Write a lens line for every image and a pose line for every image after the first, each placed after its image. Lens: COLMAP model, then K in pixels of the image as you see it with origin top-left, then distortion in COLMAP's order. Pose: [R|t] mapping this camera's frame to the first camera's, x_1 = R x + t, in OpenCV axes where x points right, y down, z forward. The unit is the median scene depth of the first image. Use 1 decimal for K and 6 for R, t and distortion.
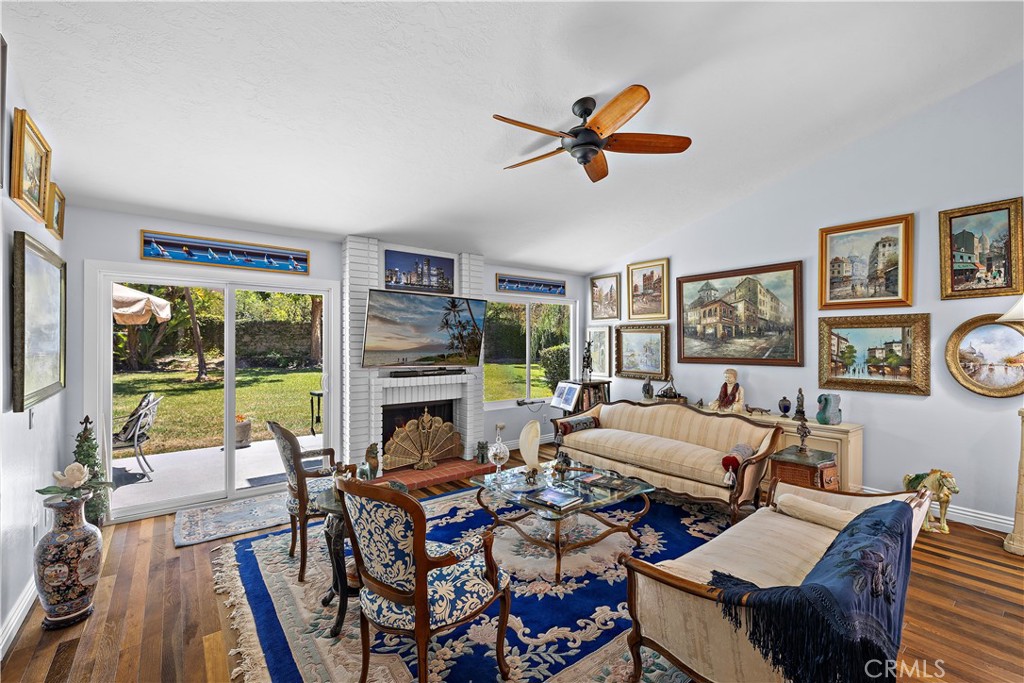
lens RADIAL K [[434.7, 0, 505.9], [0, 434.7, 342.4], [0, 0, 1]] dist [-0.000349, -0.001296]
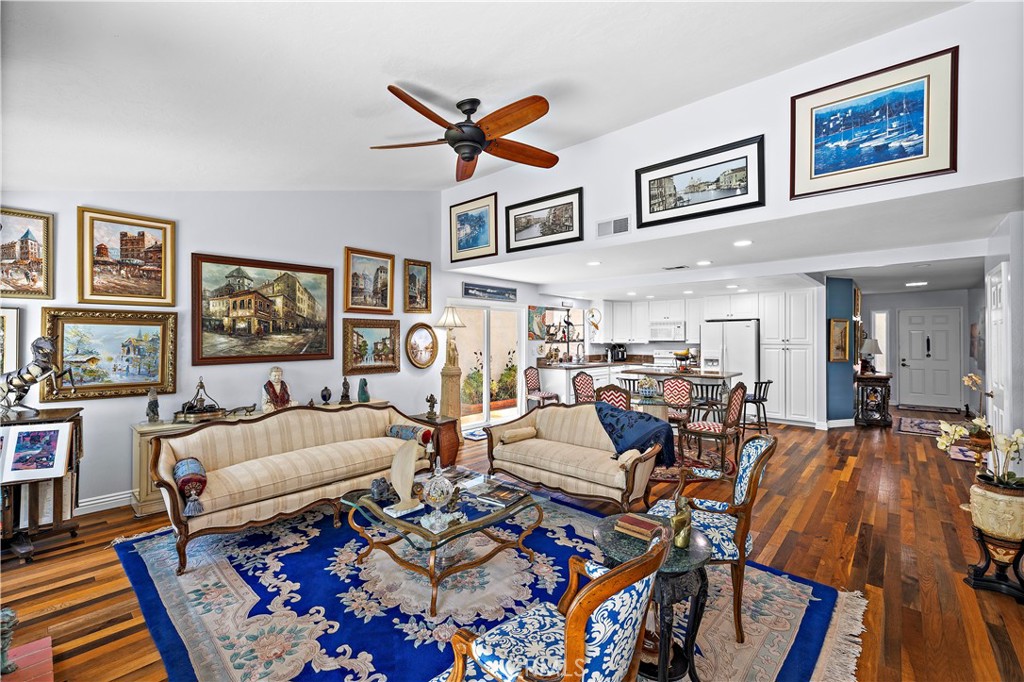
lens RADIAL K [[434.7, 0, 512.8], [0, 434.7, 334.9], [0, 0, 1]] dist [-0.000349, -0.001296]
pose [[-0.186341, 0.004476, 0.982475, -0.544238], [-0.001352, 0.999988, -0.004812, -0.004669], [-0.982484, -0.002225, -0.186332, 0.721020]]
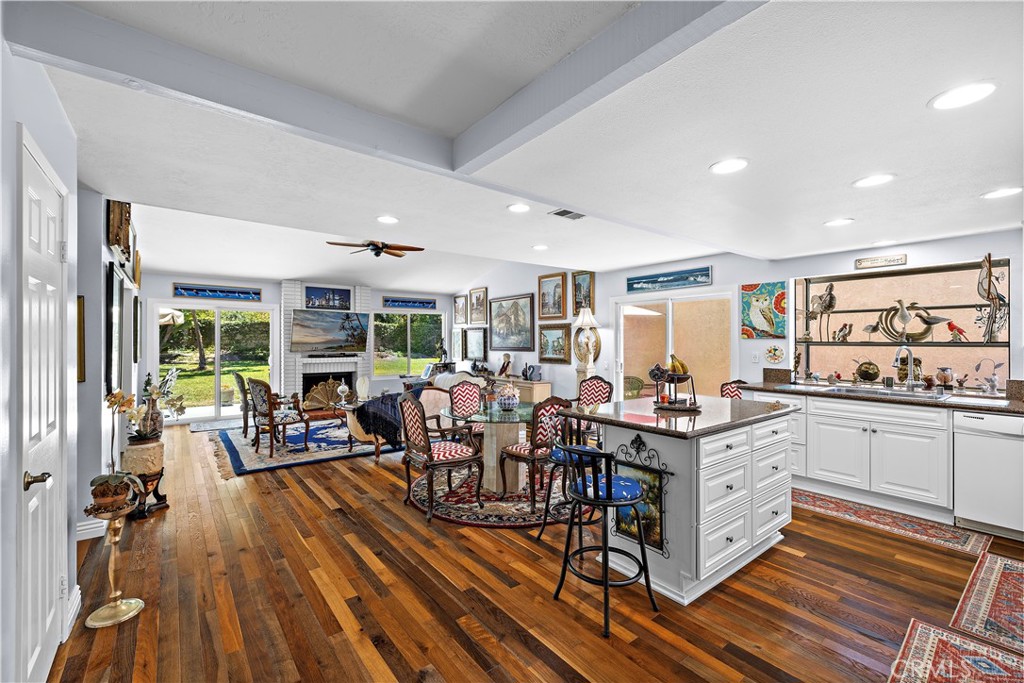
lens RADIAL K [[434.7, 0, 502.7], [0, 434.7, 340.8], [0, 0, 1]] dist [-0.000349, -0.001296]
pose [[0.999991, -0.001243, -0.004002, 0.547131], [0.001238, 0.999999, -0.001086, 0.012651], [0.004003, 0.001081, 0.999991, -0.792982]]
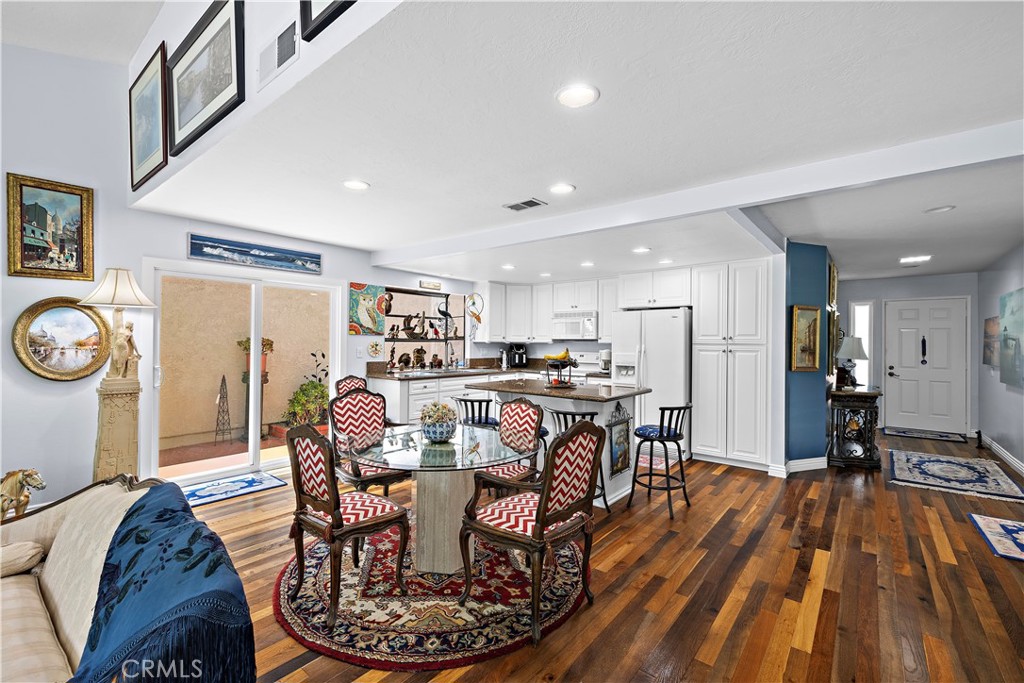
lens RADIAL K [[434.7, 0, 519.9], [0, 434.7, 339.9], [0, 0, 1]] dist [-0.000349, -0.001296]
pose [[-0.235251, -0.001427, 0.971934, -0.060533], [-0.009788, 0.999952, -0.000901, 0.017156], [-0.971885, -0.009725, -0.235254, 0.167390]]
